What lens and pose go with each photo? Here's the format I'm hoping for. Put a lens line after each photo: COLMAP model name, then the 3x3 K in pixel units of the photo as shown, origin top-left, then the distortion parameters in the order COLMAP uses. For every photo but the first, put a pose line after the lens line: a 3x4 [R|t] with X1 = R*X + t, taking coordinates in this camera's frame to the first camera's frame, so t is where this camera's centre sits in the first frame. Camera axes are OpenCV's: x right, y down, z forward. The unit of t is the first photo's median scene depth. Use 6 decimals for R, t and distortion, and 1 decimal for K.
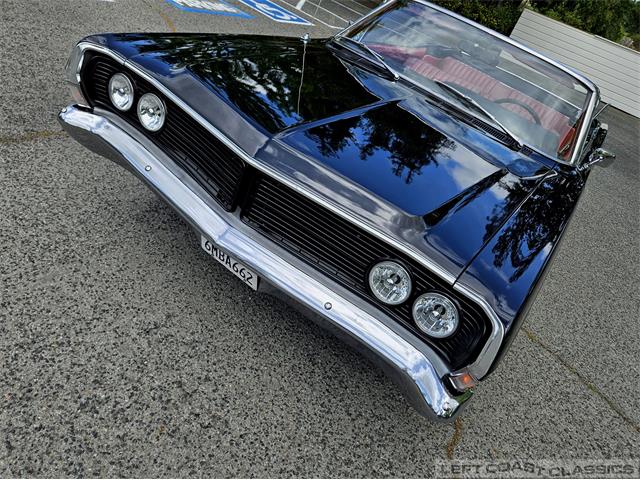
lens RADIAL K [[460.9, 0, 320.0], [0, 460.9, 240.0], [0, 0, 1]] dist [0.032201, -0.010080]
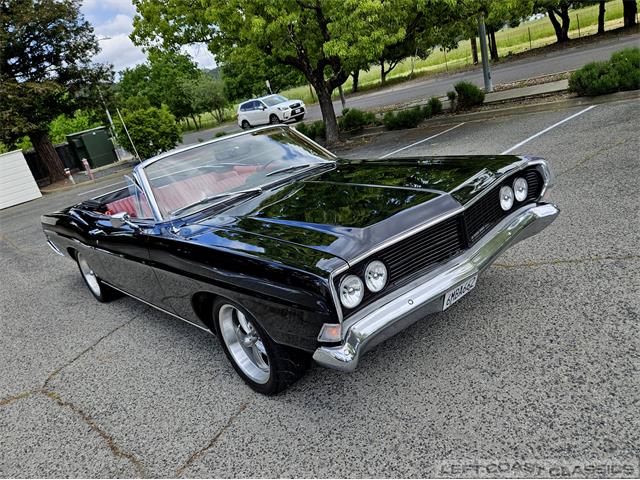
lens RADIAL K [[460.9, 0, 320.0], [0, 460.9, 240.0], [0, 0, 1]] dist [0.032201, -0.010080]
pose [[0.165323, -0.675534, 0.718556, -1.213832], [0.757846, 0.553268, 0.345780, -0.875995], [-0.631140, 0.487389, 0.603419, 0.375701]]
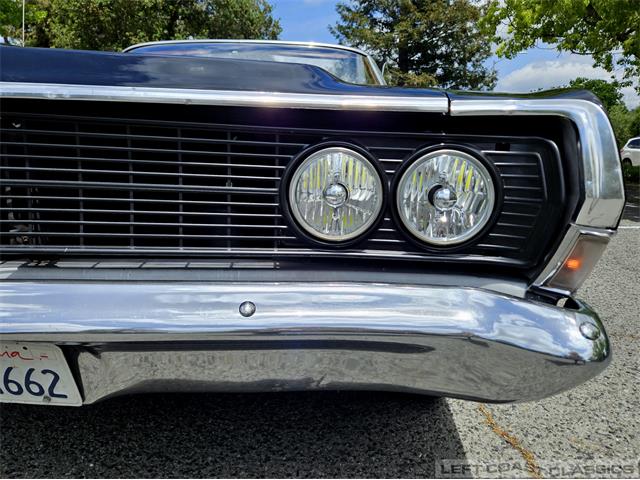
lens RADIAL K [[460.9, 0, 320.0], [0, 460.9, 240.0], [0, 0, 1]] dist [0.032201, -0.010080]
pose [[0.822608, -0.433519, 0.367936, -0.048835], [0.516464, 0.840353, -0.164537, 0.176426], [-0.237866, 0.325375, 0.915178, 0.500448]]
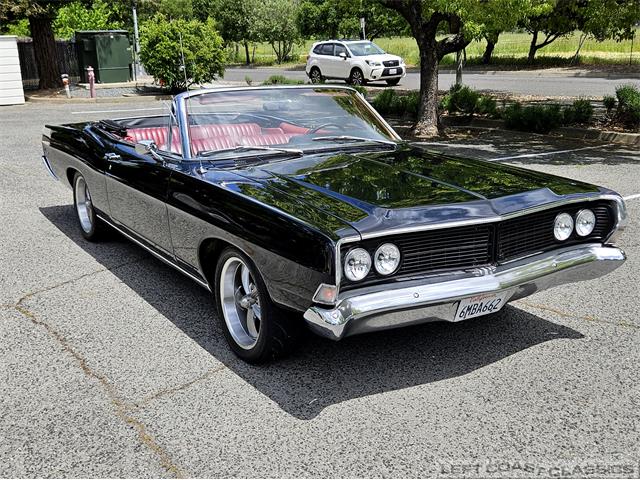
lens RADIAL K [[698.2, 0, 307.8], [0, 698.2, 227.3], [0, 0, 1]] dist [0.043601, 0.003592]
pose [[0.408557, -0.568982, 0.713681, -1.717063], [0.618528, 0.747591, 0.241932, -0.920360], [-0.671196, 0.342589, 0.657365, -0.022954]]
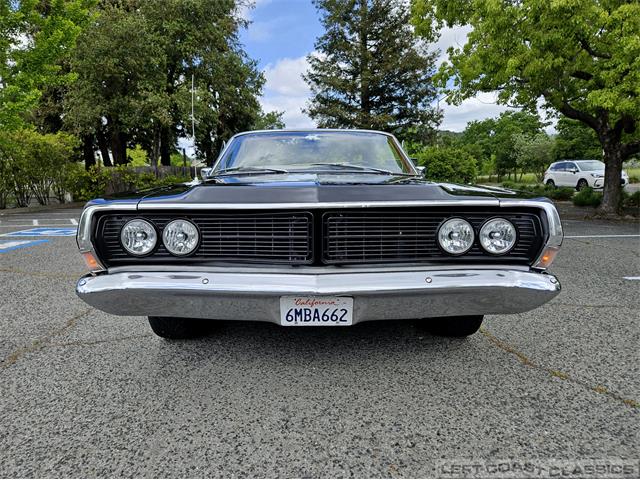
lens RADIAL K [[411.7, 0, 318.3], [0, 411.7, 243.2], [0, 0, 1]] dist [0.032906, -0.000783]
pose [[0.779205, -0.451033, 0.435211, -0.564629], [0.558070, 0.815342, -0.154190, 0.061528], [-0.285301, 0.363024, 0.887027, 0.086070]]
